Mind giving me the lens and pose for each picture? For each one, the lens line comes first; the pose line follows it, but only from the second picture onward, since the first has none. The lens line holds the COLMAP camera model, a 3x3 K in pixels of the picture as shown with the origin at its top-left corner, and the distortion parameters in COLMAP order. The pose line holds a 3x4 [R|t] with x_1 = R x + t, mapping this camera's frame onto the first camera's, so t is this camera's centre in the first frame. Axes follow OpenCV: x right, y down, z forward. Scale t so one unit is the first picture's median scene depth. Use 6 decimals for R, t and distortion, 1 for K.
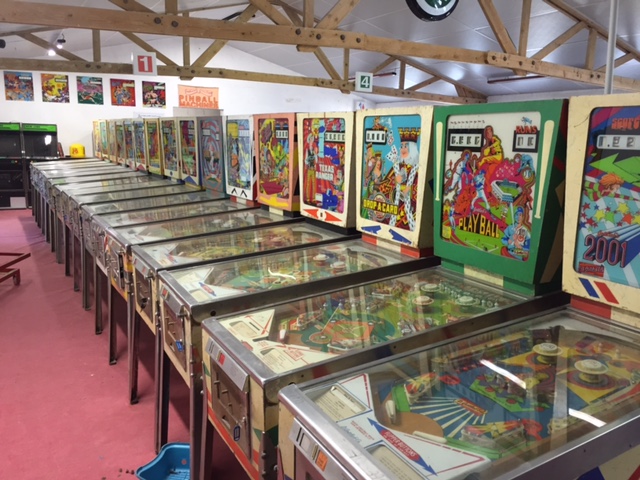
lens RADIAL K [[559.4, 0, 320.0], [0, 559.4, 240.0], [0, 0, 1]] dist [0.081730, -0.121273]
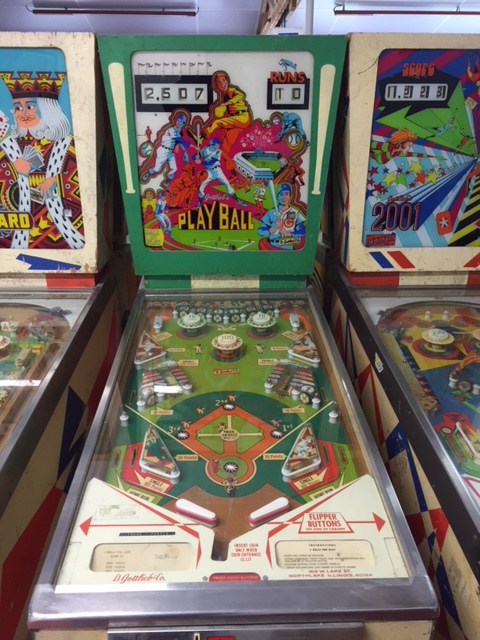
lens RADIAL K [[559.4, 0, 240.0], [0, 559.4, 320.0], [0, 0, 1]] dist [0.081730, -0.121273]
pose [[0.456487, -0.350251, 0.817890, -0.276392], [0.171001, 0.936656, 0.305670, -0.095533], [-0.873143, 0.000325, 0.487465, 0.492371]]
